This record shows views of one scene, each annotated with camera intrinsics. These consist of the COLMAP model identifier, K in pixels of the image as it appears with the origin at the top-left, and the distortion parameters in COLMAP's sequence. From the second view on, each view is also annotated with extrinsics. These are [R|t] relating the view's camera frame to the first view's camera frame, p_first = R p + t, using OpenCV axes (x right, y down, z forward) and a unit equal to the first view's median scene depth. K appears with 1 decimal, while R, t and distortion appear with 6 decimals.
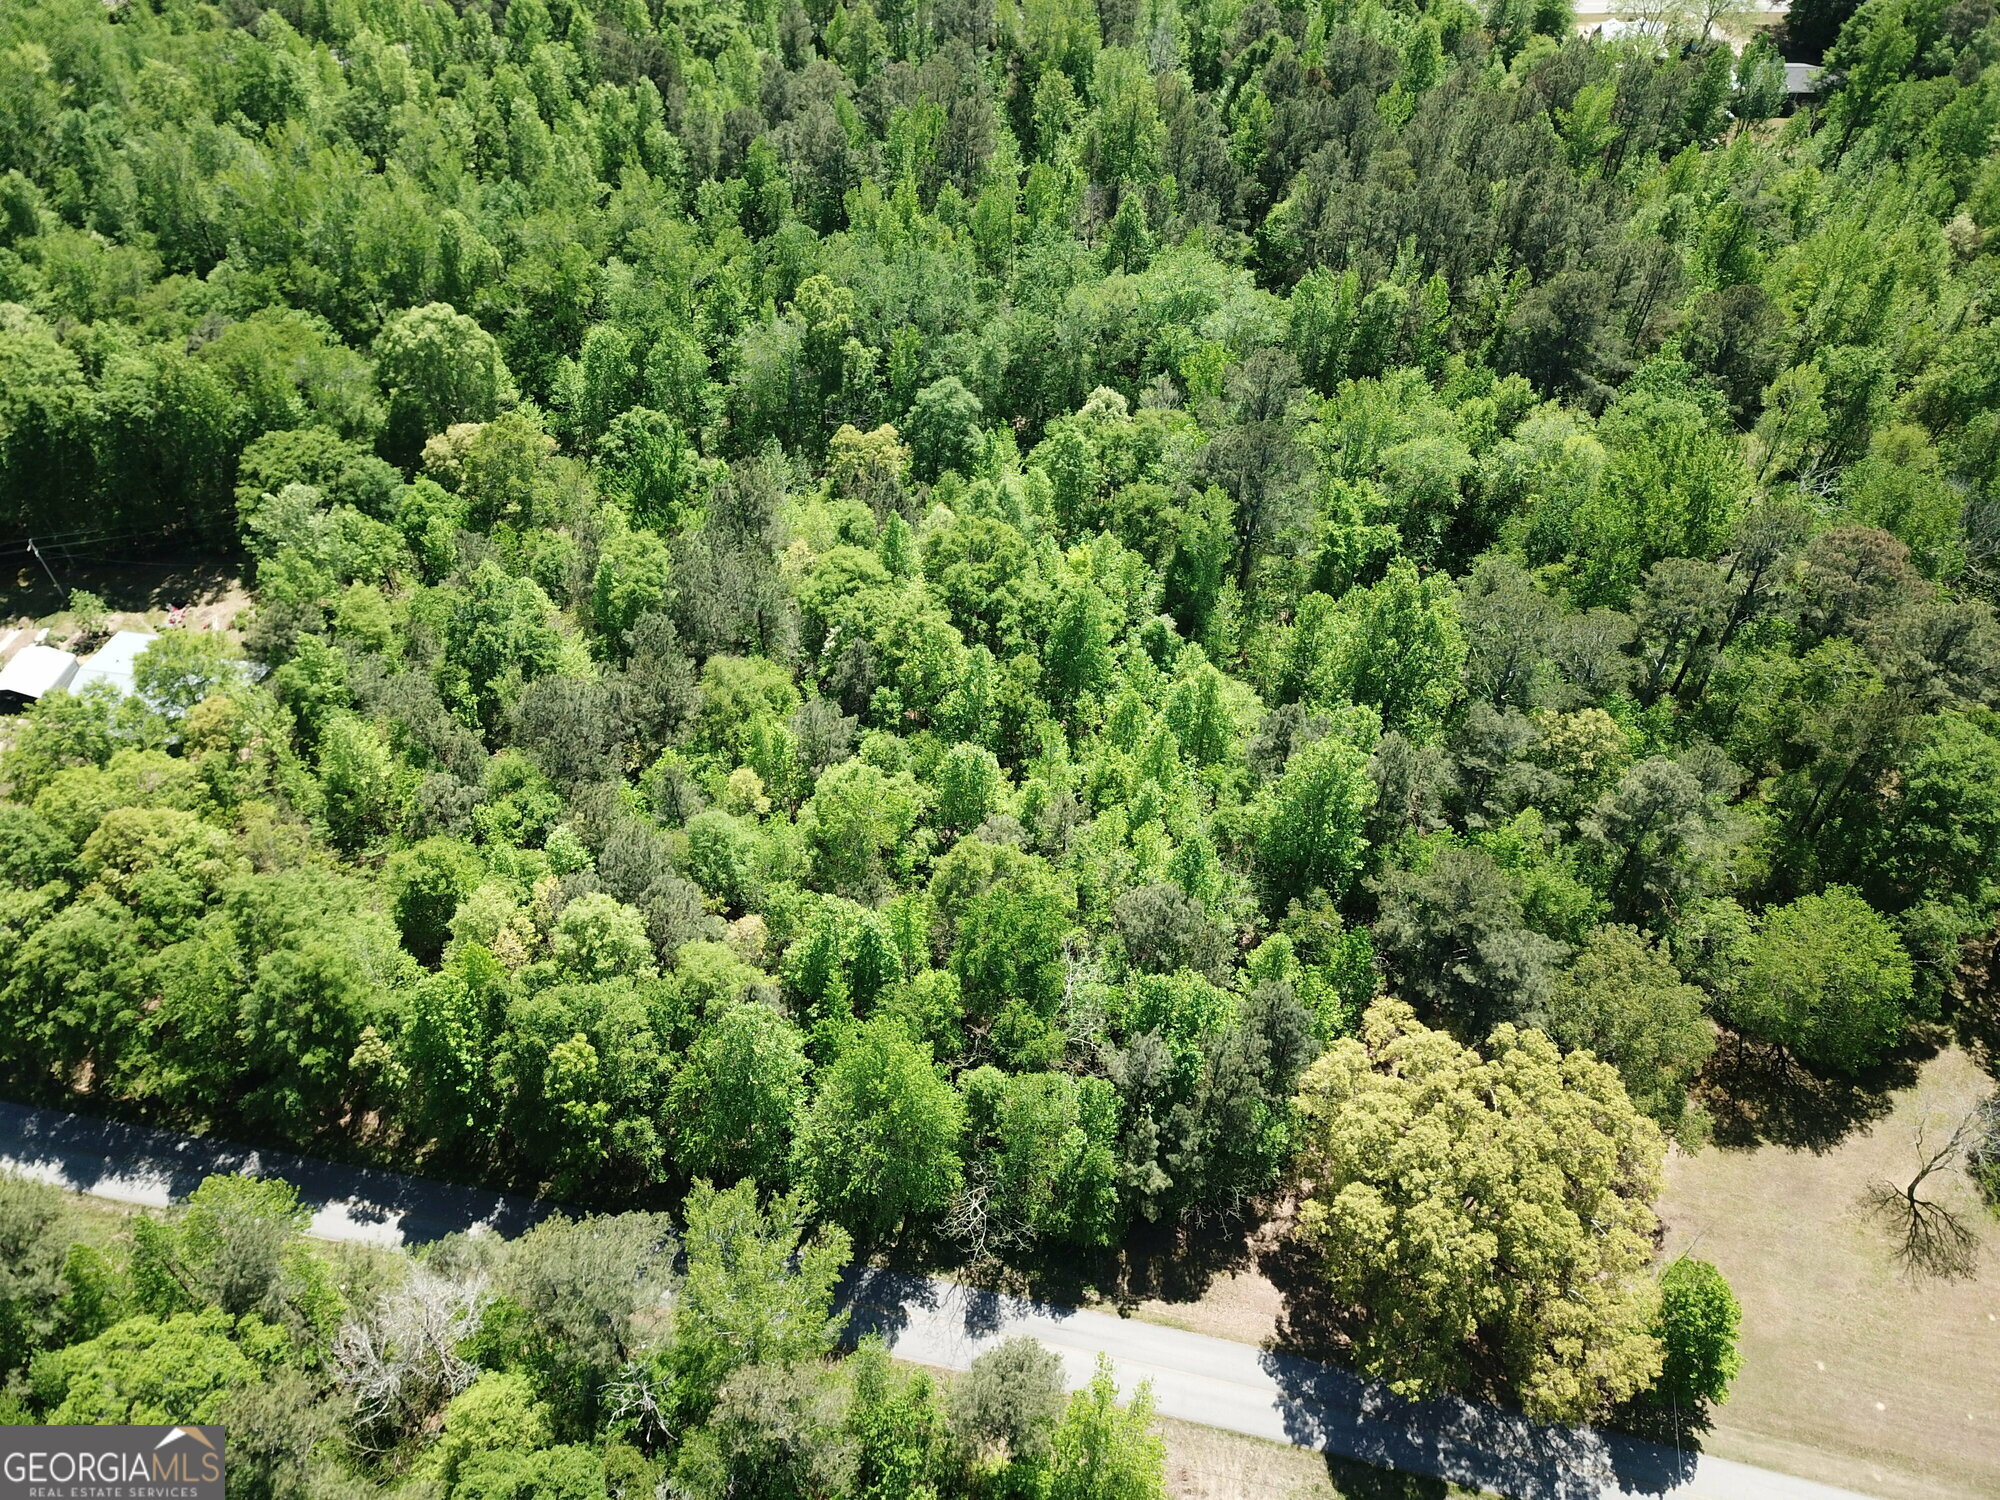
lens RADIAL K [[1539.6, 0, 1000.0], [0, 1539.6, 750.0], [0, 0, 1]] dist [-0.058206, 0.069820]
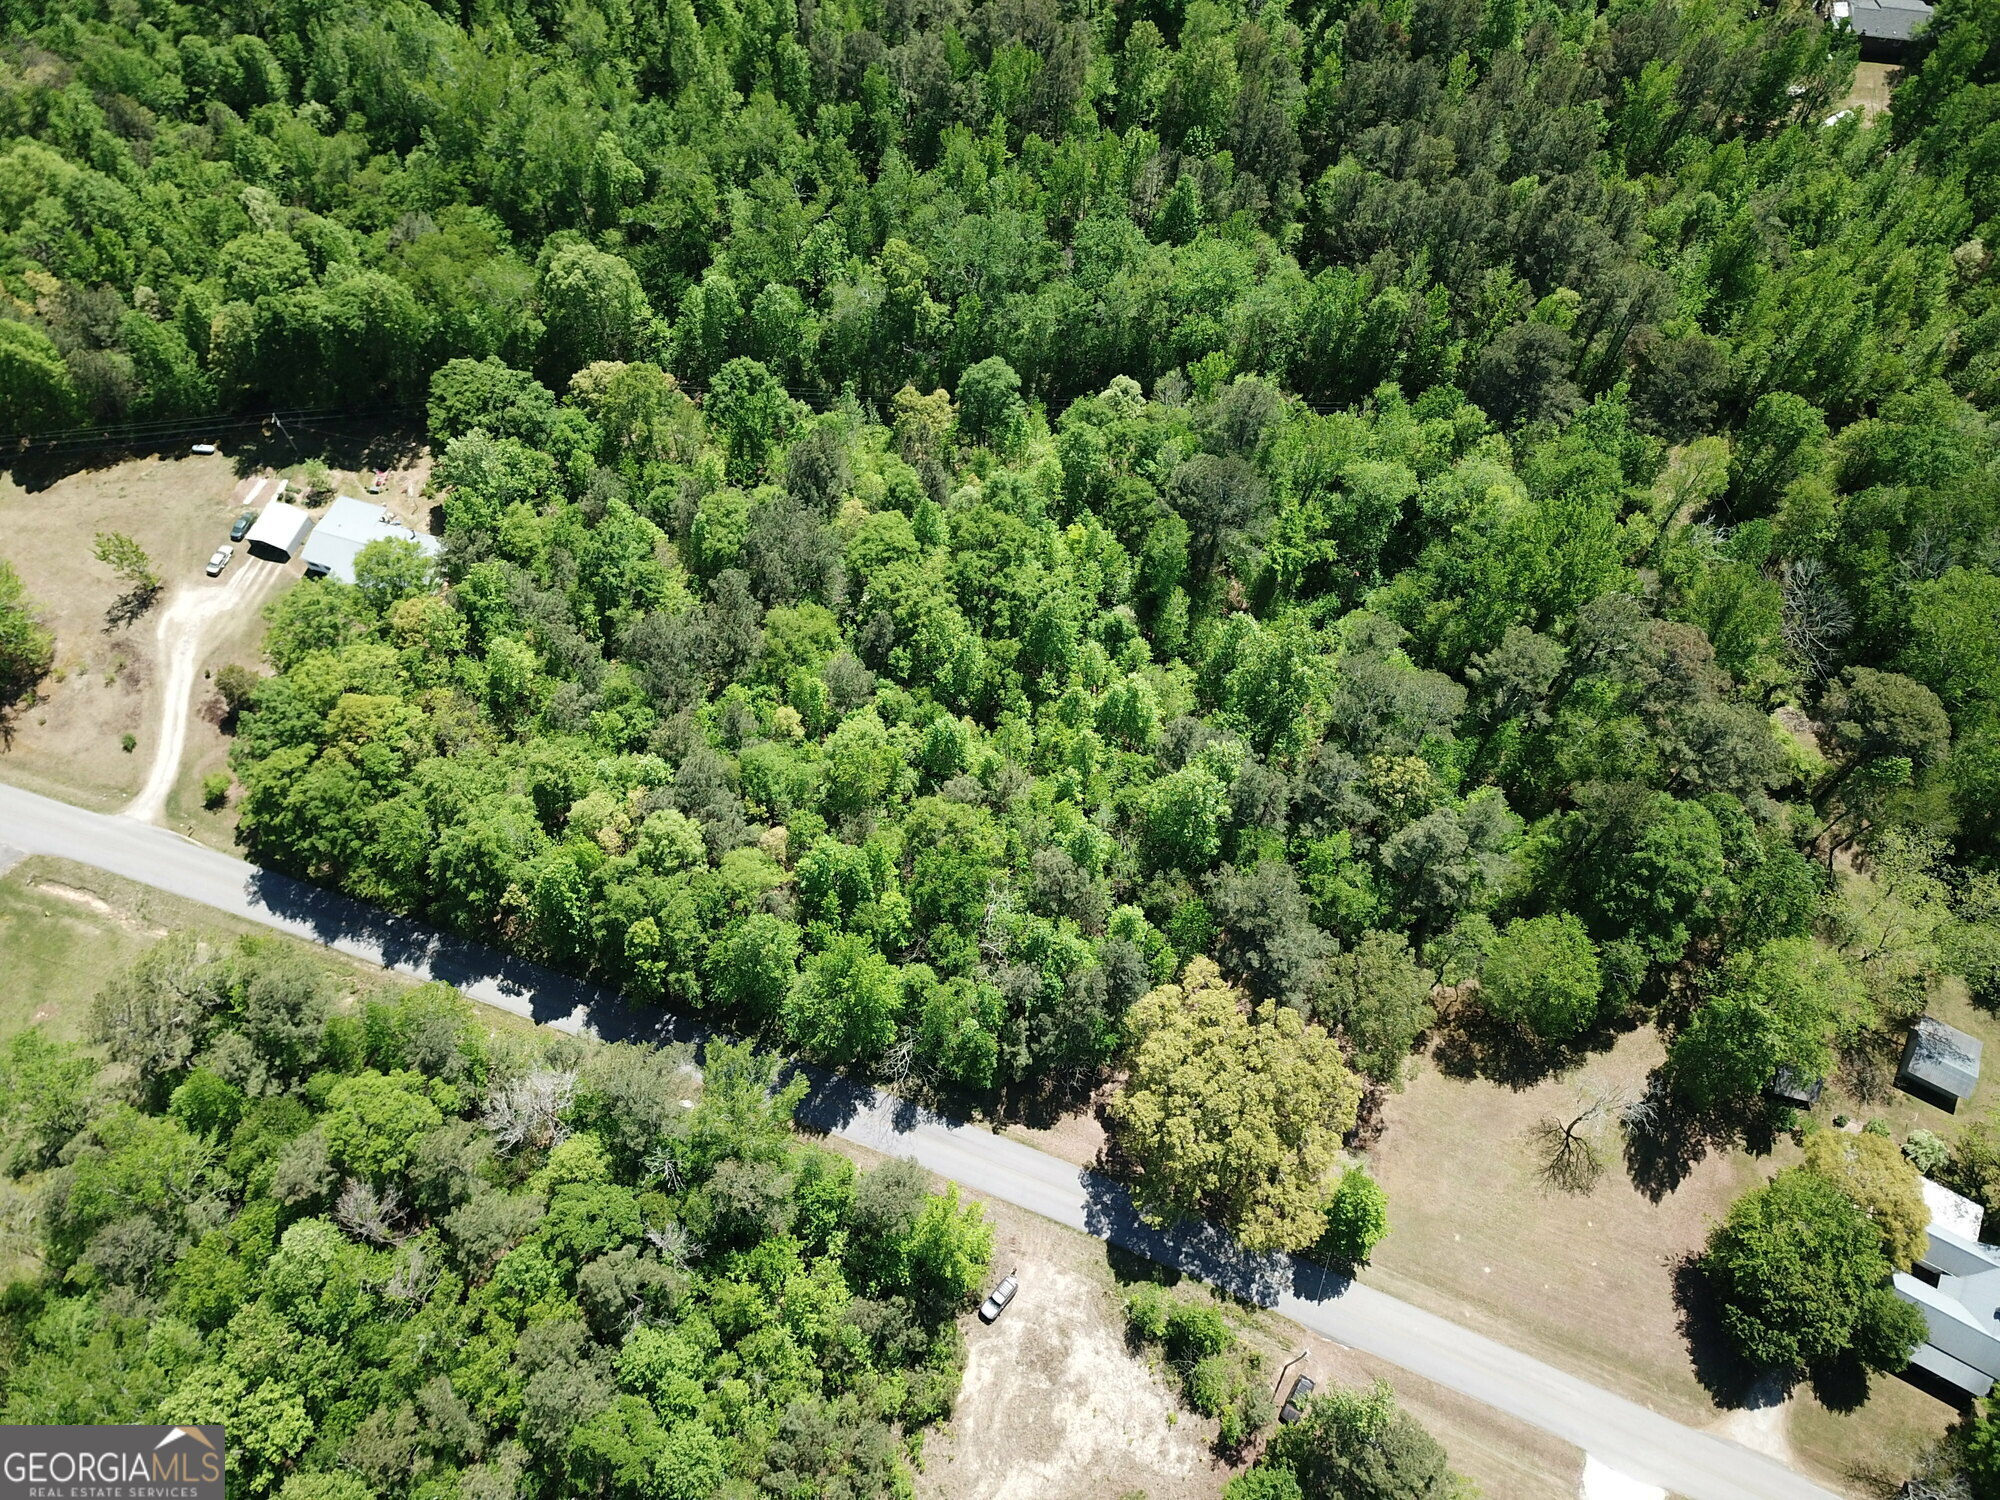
lens RADIAL K [[1539.6, 0, 1000.0], [0, 1539.6, 750.0], [0, 0, 1]] dist [-0.058206, 0.069820]
pose [[0.988153, 0.133835, -0.075118, 0.134635], [-0.109724, 0.958276, 0.263945, -0.350507], [0.107309, -0.252576, 0.961608, -0.315580]]
